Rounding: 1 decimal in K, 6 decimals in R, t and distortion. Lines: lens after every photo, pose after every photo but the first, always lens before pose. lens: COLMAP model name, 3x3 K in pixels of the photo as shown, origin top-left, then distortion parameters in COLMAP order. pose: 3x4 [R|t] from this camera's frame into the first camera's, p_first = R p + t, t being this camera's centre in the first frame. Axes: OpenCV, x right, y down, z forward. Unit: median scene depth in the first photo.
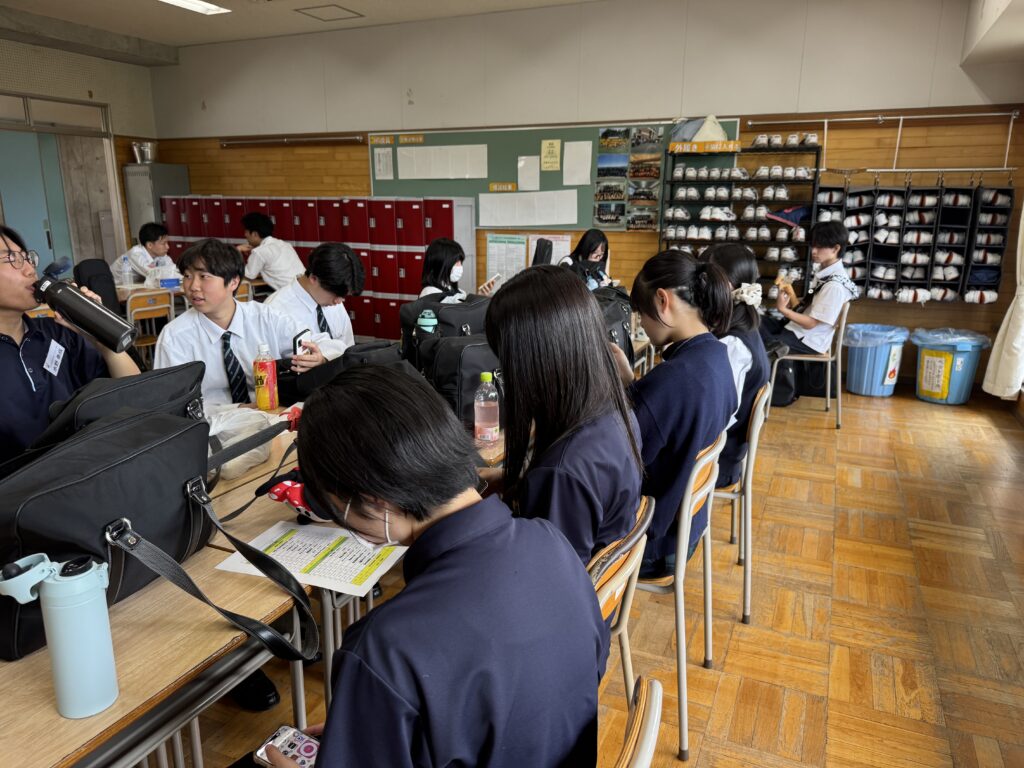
lens RADIAL K [[750.9, 0, 512.0], [0, 750.9, 384.0], [0, 0, 1]] dist [-0.009437, -0.009296]
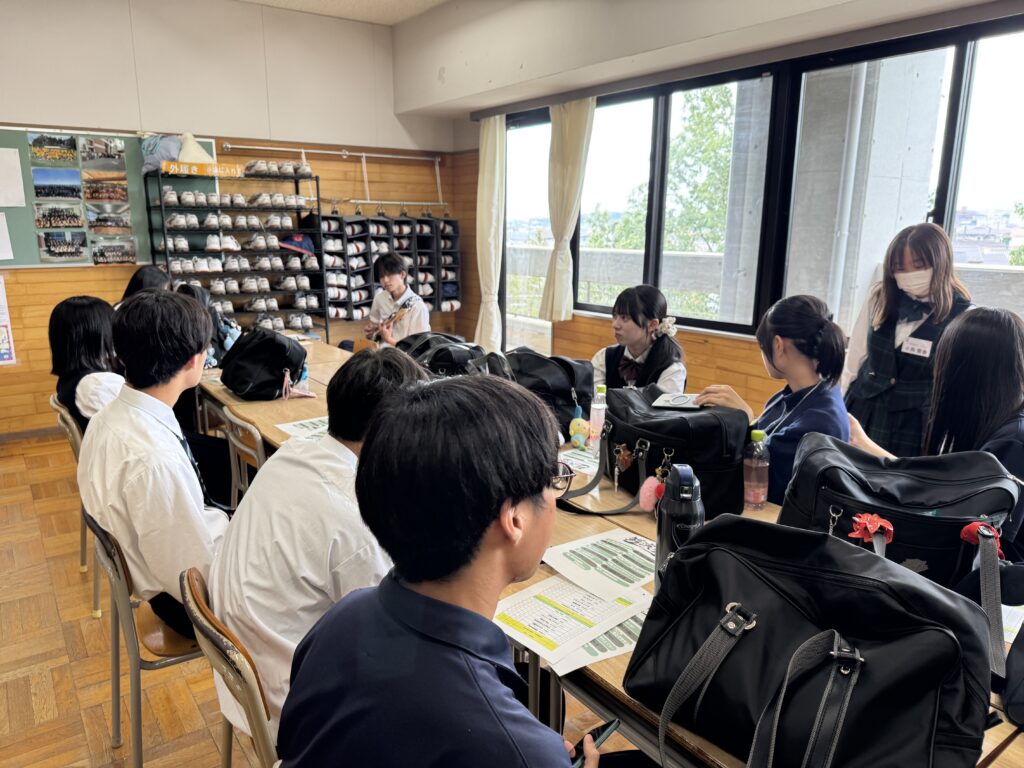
lens RADIAL K [[750.9, 0, 512.0], [0, 750.9, 384.0], [0, 0, 1]] dist [-0.009437, -0.009296]
pose [[0.519665, -0.172058, 0.836866, -0.334469], [0.190911, 0.978130, 0.082552, -0.068491], [-0.832767, 0.116867, 0.541148, 0.238180]]
